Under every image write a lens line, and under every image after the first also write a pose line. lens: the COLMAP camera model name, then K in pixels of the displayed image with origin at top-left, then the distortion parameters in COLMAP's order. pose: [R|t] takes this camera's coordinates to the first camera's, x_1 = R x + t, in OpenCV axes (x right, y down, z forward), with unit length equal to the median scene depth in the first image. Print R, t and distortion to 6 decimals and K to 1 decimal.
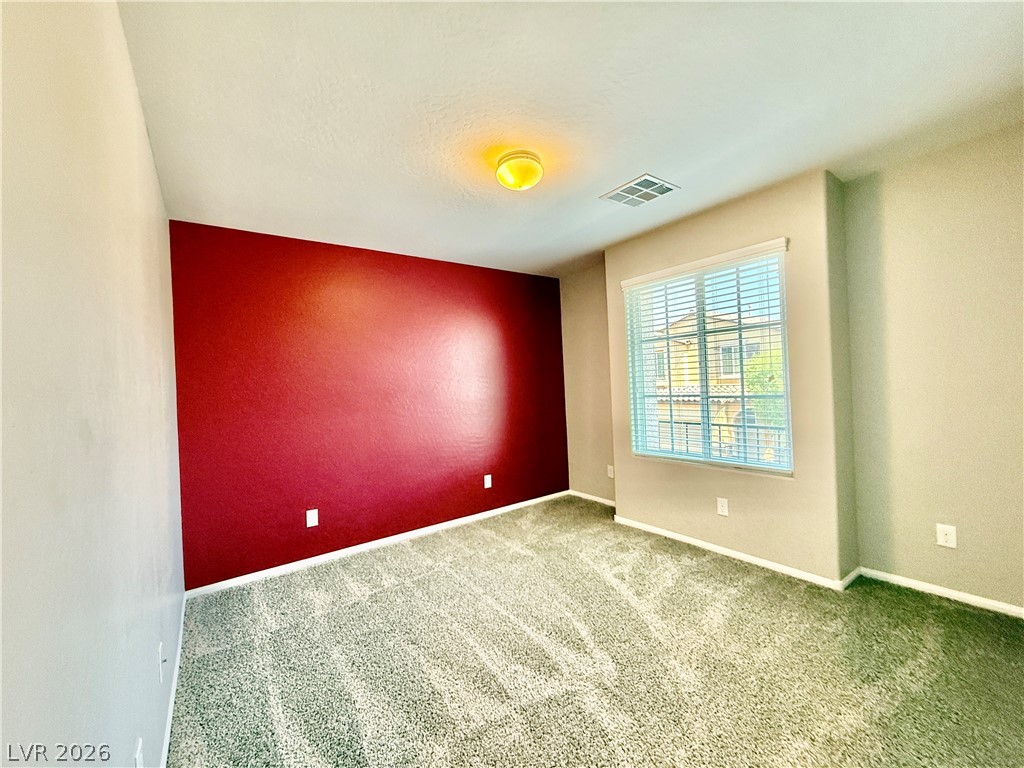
lens RADIAL K [[407.2, 0, 508.7], [0, 407.2, 377.9], [0, 0, 1]] dist [0.001777, -0.000703]
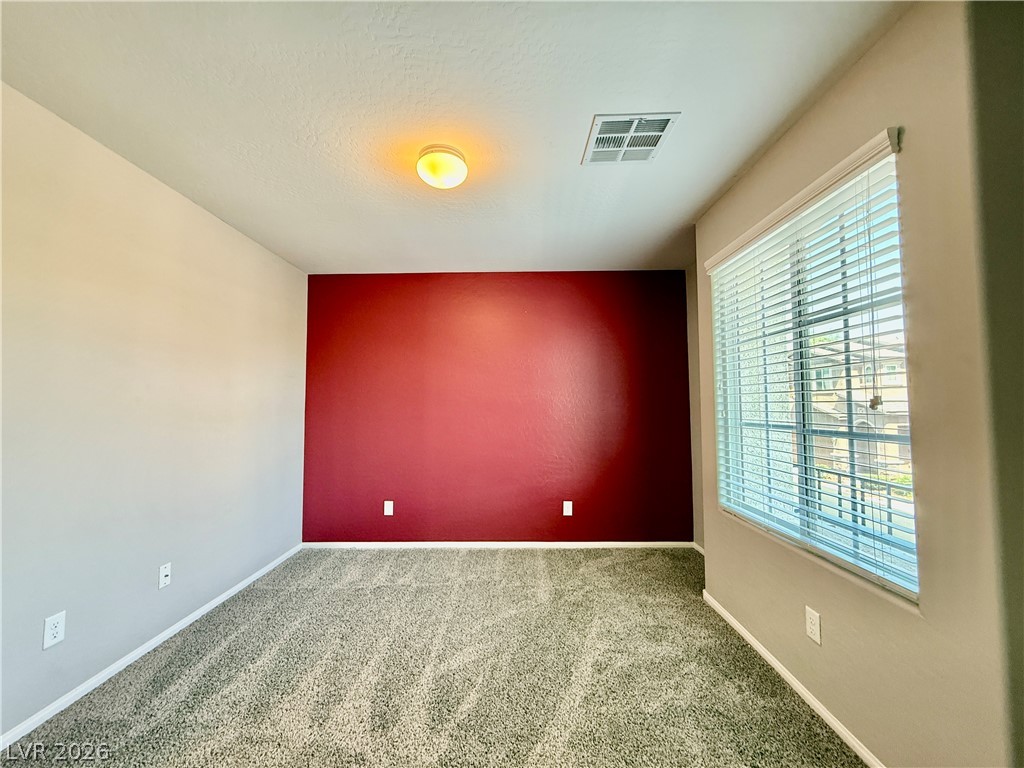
lens RADIAL K [[407.2, 0, 510.9], [0, 407.2, 376.5], [0, 0, 1]] dist [0.001777, -0.000703]
pose [[0.800946, -0.001043, -0.598736, 0.532503], [-0.024498, 0.999104, -0.034513, -0.000946], [0.598235, 0.042310, 0.800203, 0.276088]]
